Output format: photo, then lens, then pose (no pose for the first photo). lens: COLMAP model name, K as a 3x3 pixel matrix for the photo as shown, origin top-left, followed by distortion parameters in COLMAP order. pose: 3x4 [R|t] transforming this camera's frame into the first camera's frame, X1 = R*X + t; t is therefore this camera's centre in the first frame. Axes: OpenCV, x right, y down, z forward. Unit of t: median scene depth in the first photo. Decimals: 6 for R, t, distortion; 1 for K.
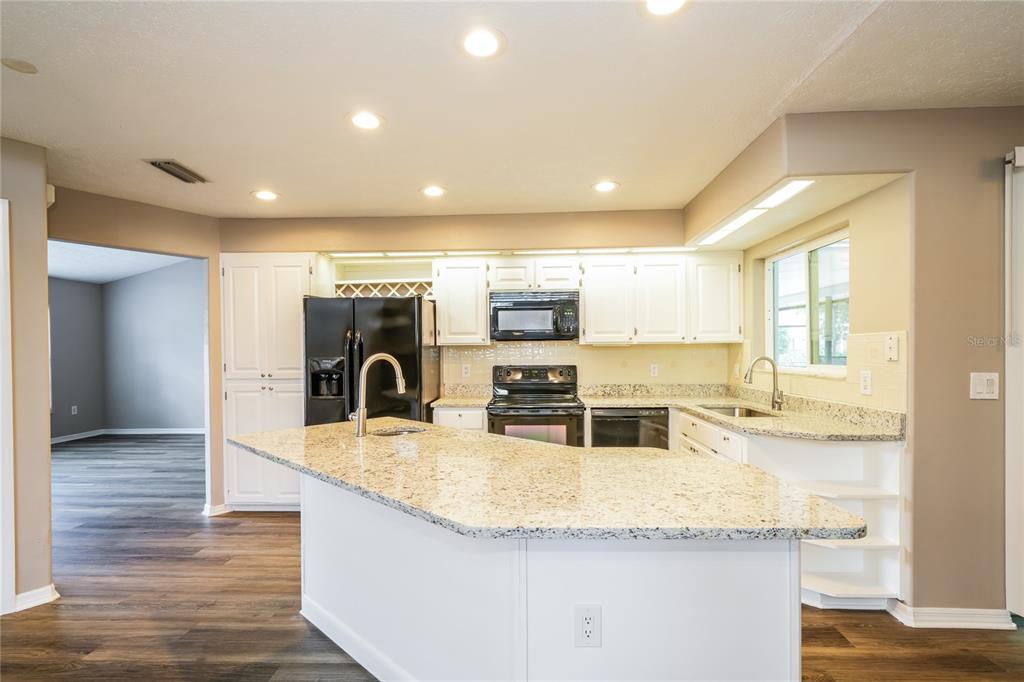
lens RADIAL K [[462.4, 0, 534.3], [0, 462.4, 355.2], [0, 0, 1]] dist [0.002313, 0.000331]
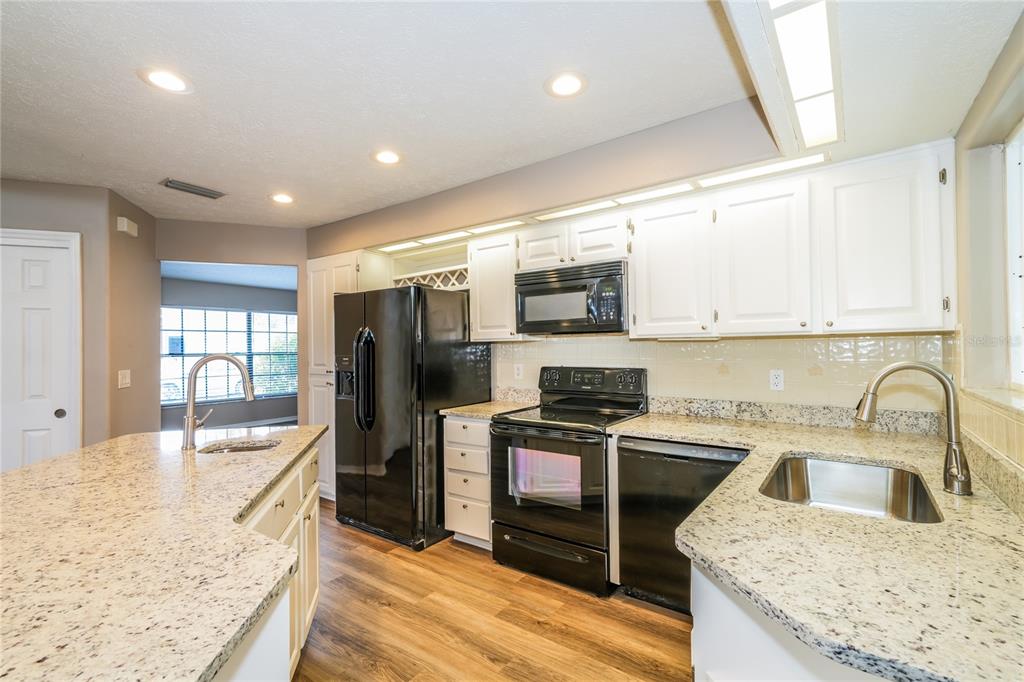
lens RADIAL K [[462.4, 0, 513.4], [0, 462.4, 340.3], [0, 0, 1]] dist [0.002313, 0.000331]
pose [[0.827326, -0.009726, -0.561637, 0.341531], [-0.001588, 0.999806, -0.019653, -0.006750], [0.561719, 0.017151, 0.827150, 0.346156]]
